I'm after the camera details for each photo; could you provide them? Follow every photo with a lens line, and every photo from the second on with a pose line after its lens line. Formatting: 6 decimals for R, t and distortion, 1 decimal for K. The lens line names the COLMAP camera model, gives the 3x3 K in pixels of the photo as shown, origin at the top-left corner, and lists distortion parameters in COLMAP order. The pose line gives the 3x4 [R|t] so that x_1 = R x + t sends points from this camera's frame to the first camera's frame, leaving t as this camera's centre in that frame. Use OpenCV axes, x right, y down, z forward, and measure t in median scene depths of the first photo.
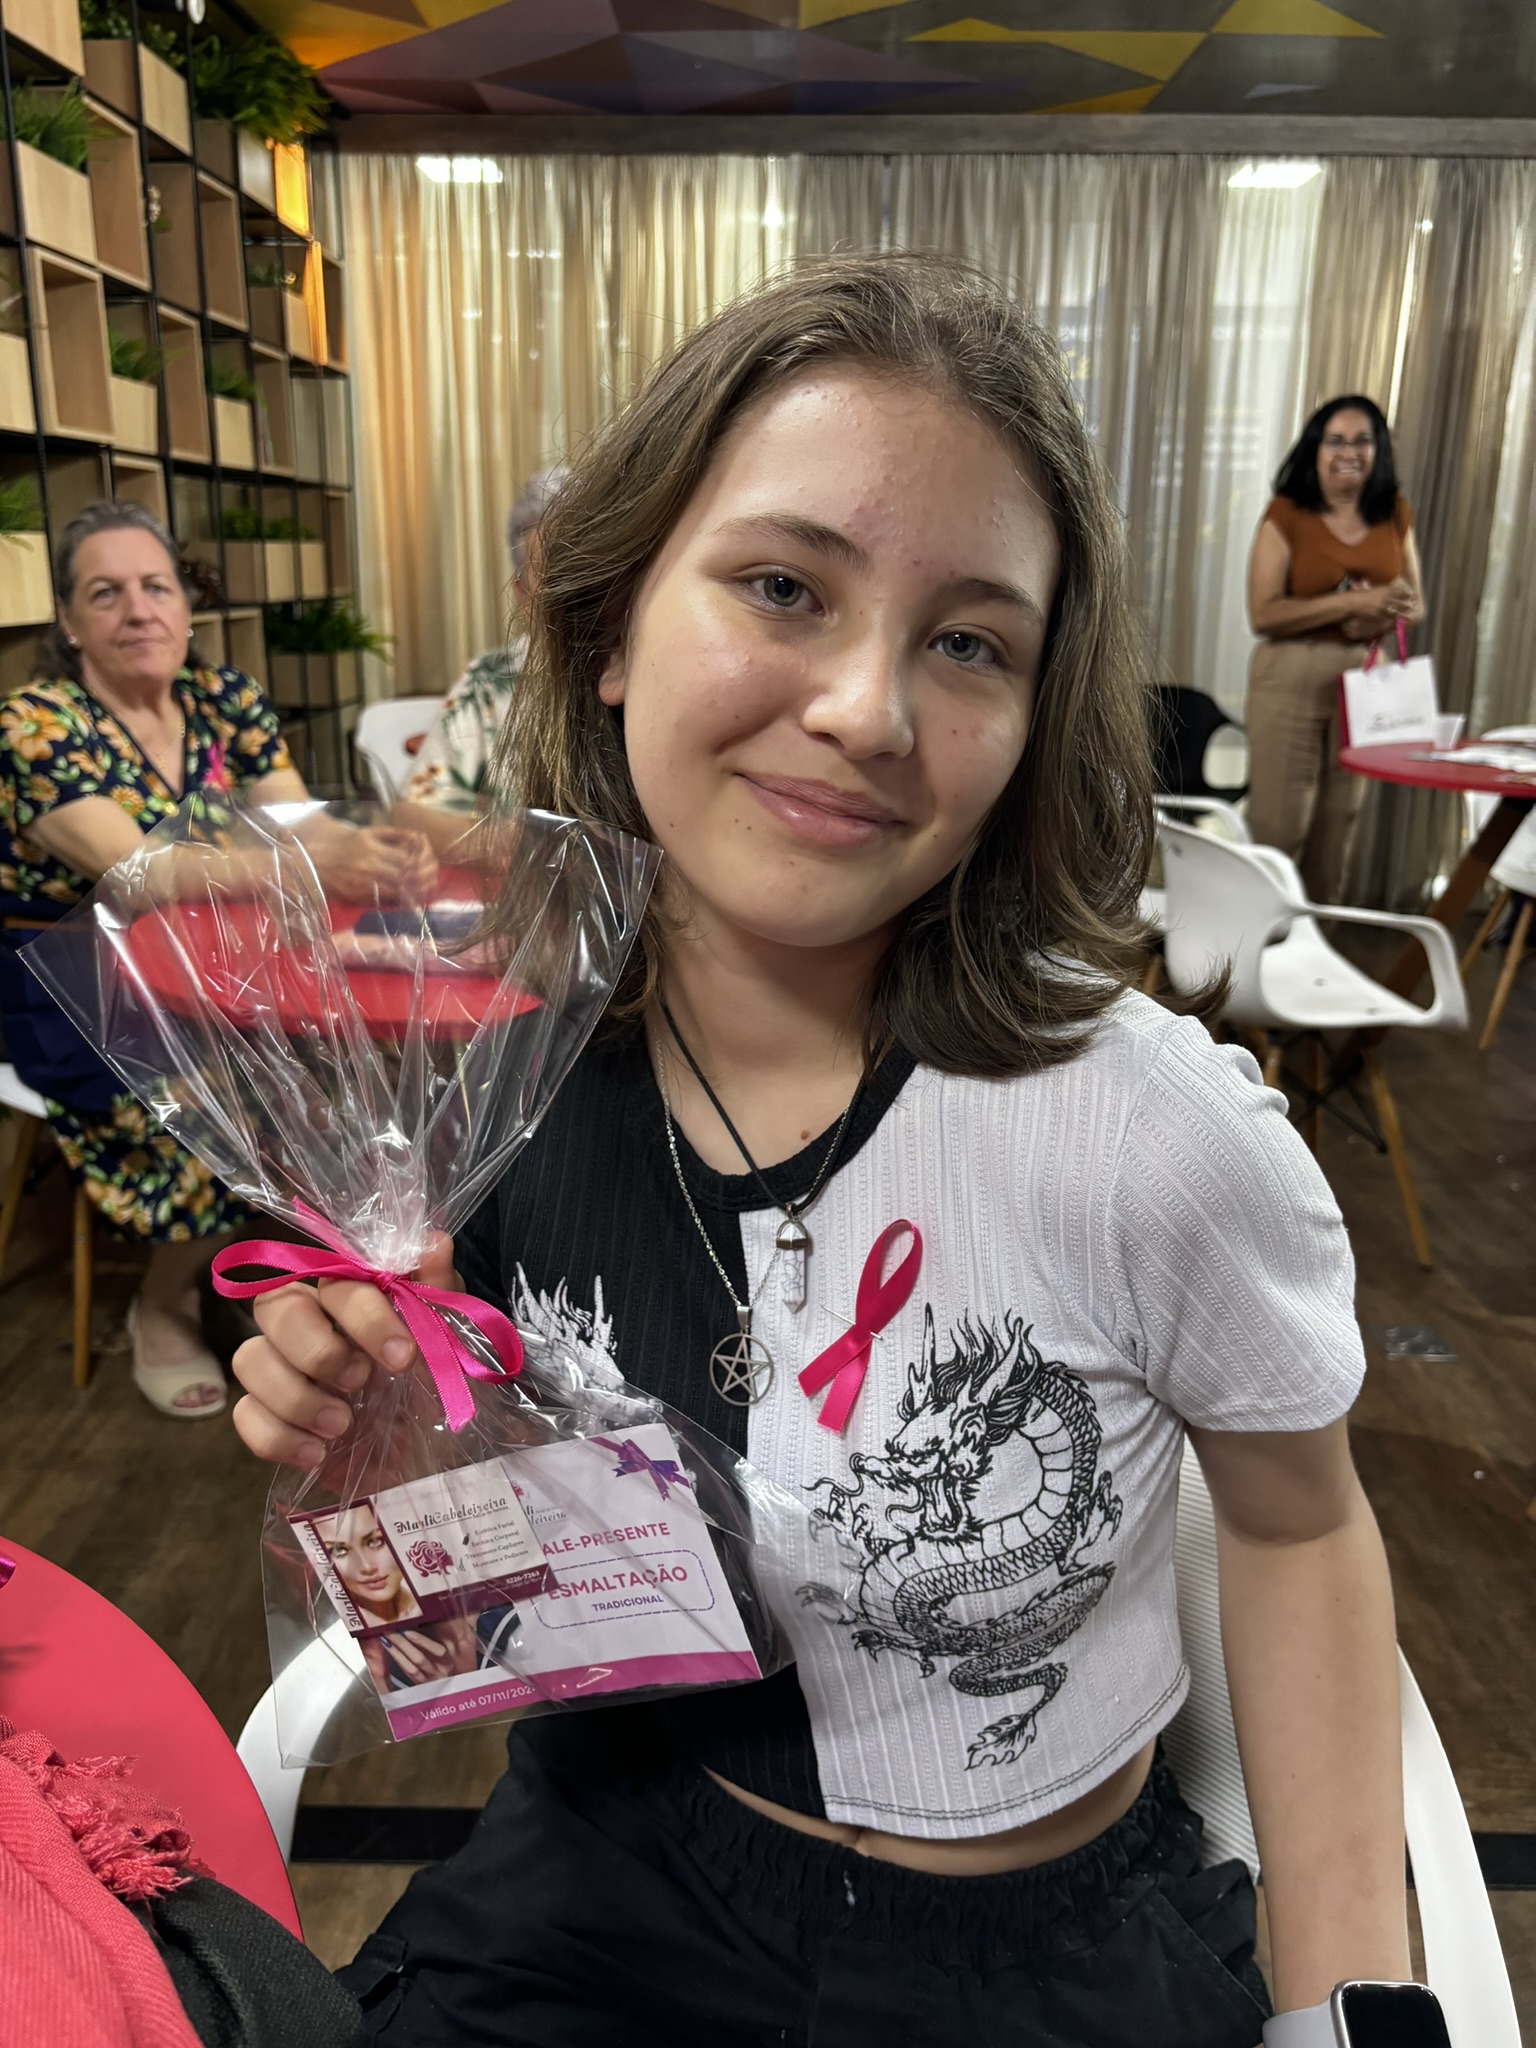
lens RADIAL K [[1570.9, 0, 768.1], [0, 1570.9, 1017.8], [0, 0, 1]] dist [0.033775, -0.013167]
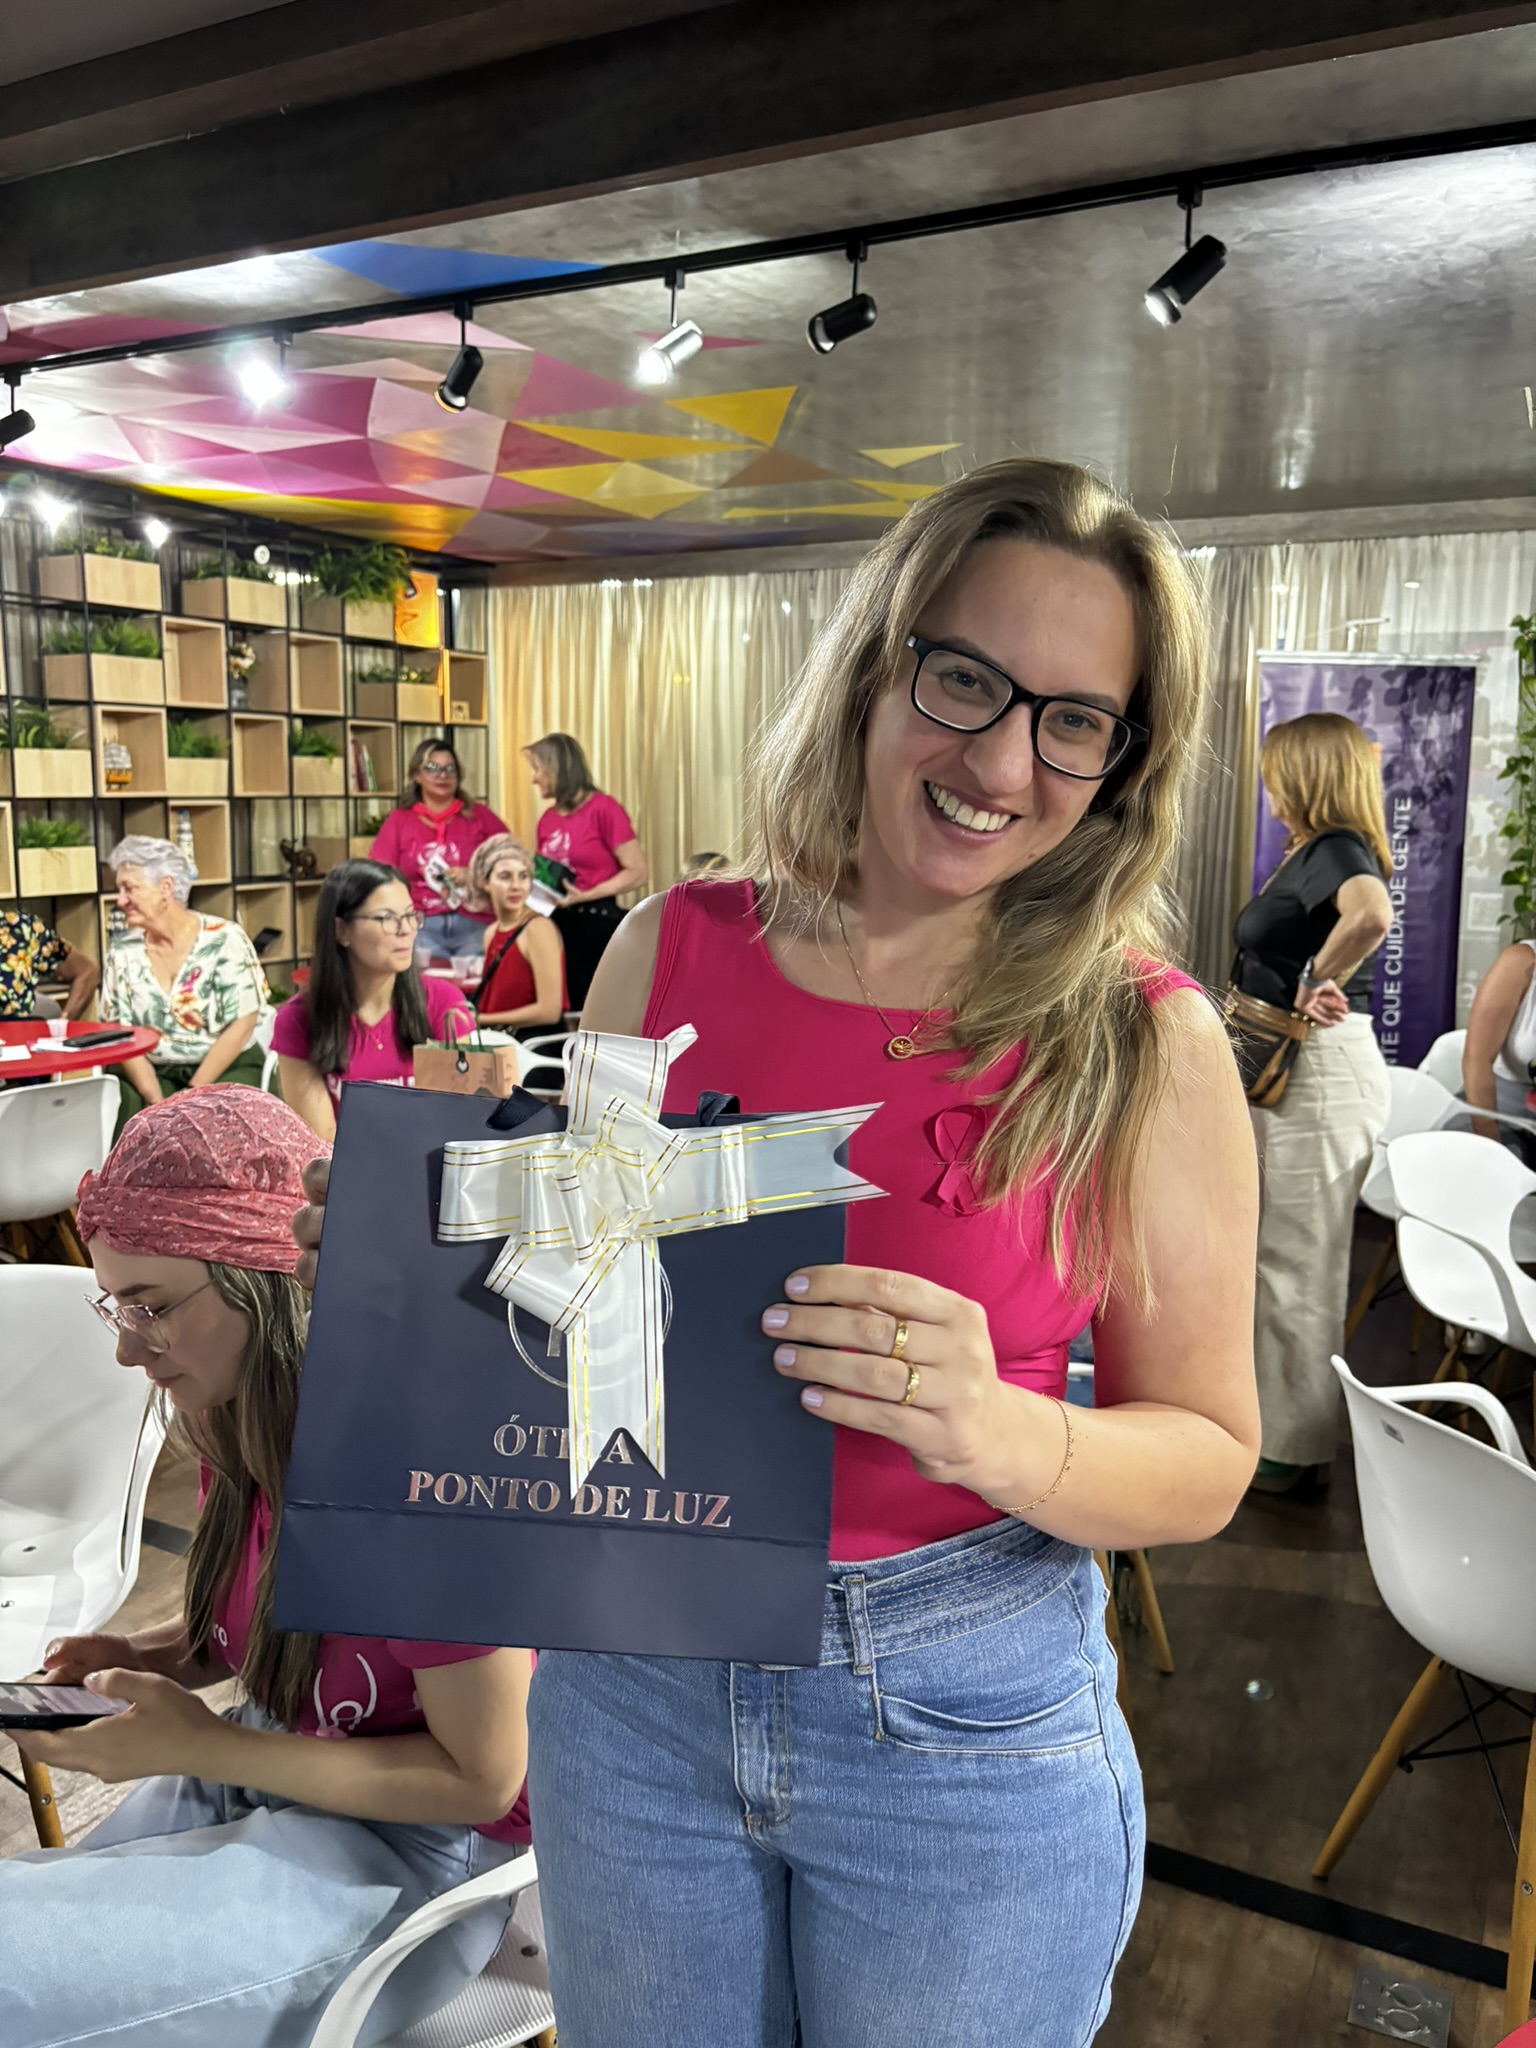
lens RADIAL K [[1570.9, 0, 768.8], [0, 1570.9, 1025.7], [0, 0, 1]] dist [0.033775, -0.013167]
pose [[0.895095, 0.068374, -0.440602, 0.748505], [-0.129280, 0.985522, -0.109699, 0.002169], [0.426722, 0.155153, 0.890975, -0.195161]]
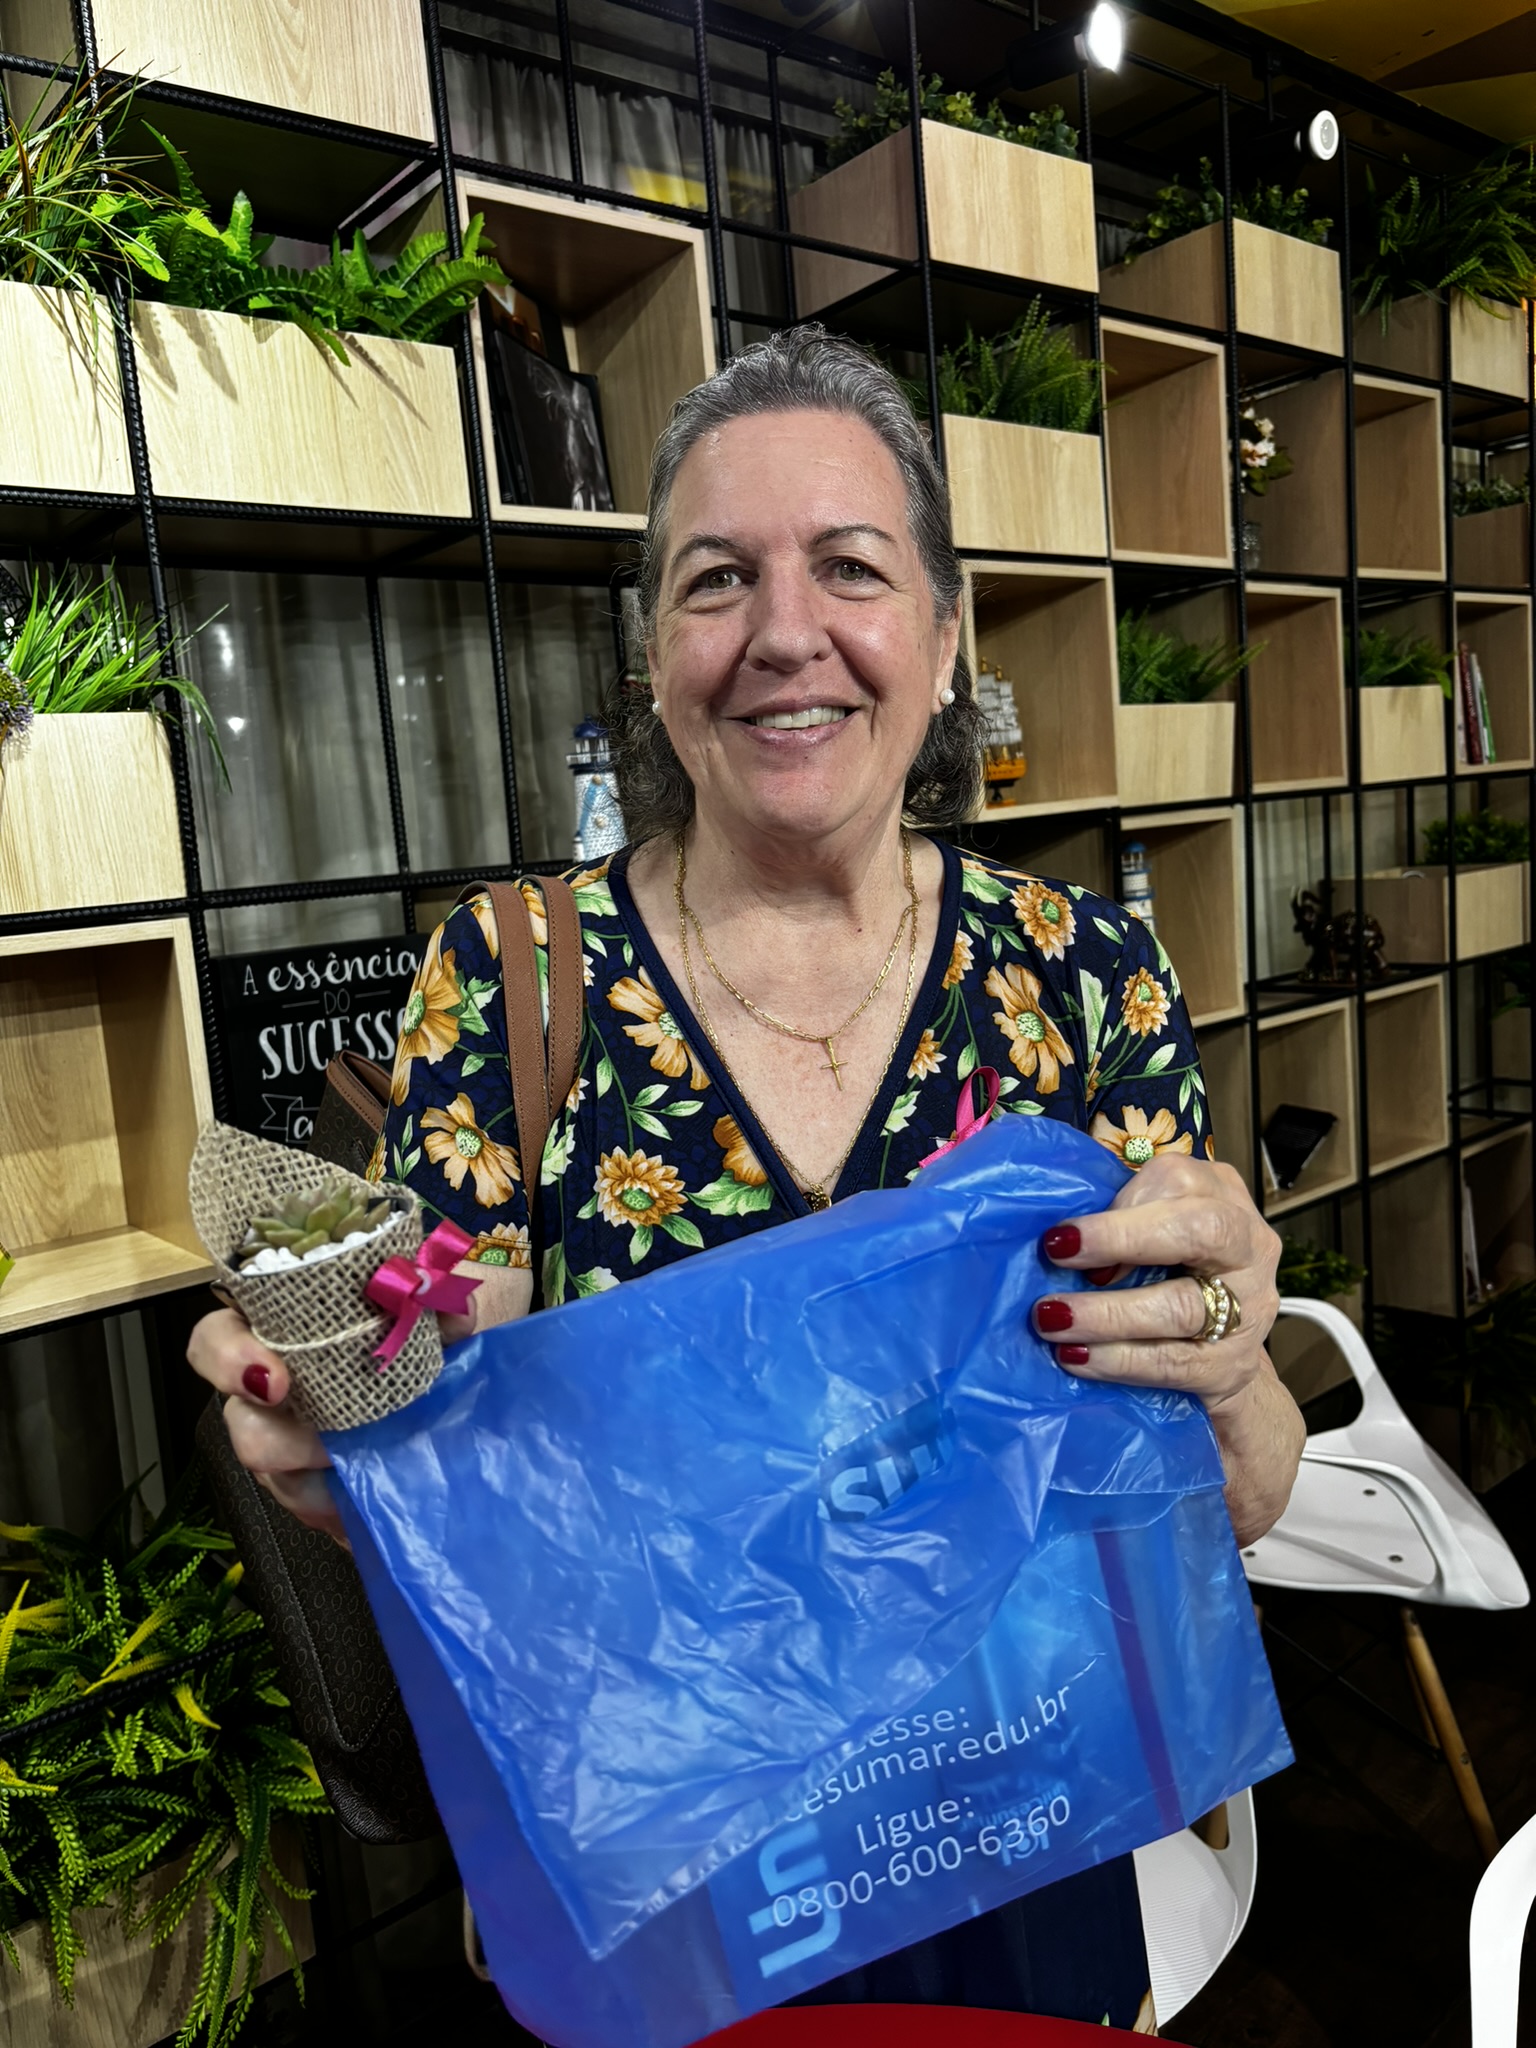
lens RADIAL K [[1570.9, 0, 765.3], [0, 1570.9, 1035.2], [0, 0, 1]] dist [0.033775, -0.013167]
pose [[0.650411, 0.039082, -0.758577, 0.001054], [-0.131101, 0.989464, -0.061430, -0.153575], [0.748184, 0.139405, 0.648681, 0.351279]]
